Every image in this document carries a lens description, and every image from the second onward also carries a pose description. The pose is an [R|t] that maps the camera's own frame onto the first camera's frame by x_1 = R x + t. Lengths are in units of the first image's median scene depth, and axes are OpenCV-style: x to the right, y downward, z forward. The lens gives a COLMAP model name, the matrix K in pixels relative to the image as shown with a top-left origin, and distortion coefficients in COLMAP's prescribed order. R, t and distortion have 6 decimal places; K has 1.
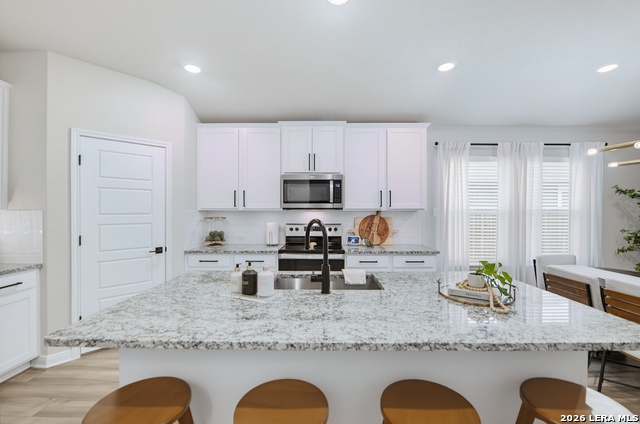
lens RADIAL K [[298.6, 0, 320.0], [0, 298.6, 212.0], [0, 0, 1]] dist [-0.000706, 0.000096]
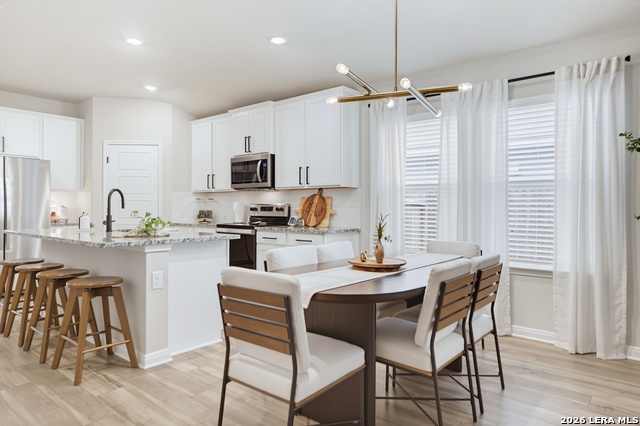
lens RADIAL K [[424.2, 0, 320.0], [0, 424.2, 213.0], [0, 0, 1]] dist [-0.004662, 0.000179]
pose [[0.752489, 0.010388, -0.658522, 1.062411], [-0.006645, 0.999944, 0.008180, 0.057962], [0.658571, -0.001779, 0.752517, 0.027790]]
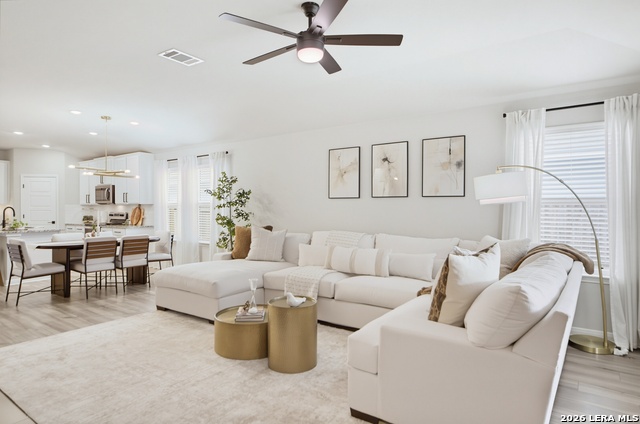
lens RADIAL K [[374.8, 0, 320.0], [0, 374.8, 212.0], [0, 0, 1]] dist [-0.000666, 0.000001]
pose [[0.805770, 0.003517, -0.592218, 2.281375], [0.001068, 0.999972, 0.007392, 0.024173], [0.592227, -0.006589, 0.805744, -0.090583]]
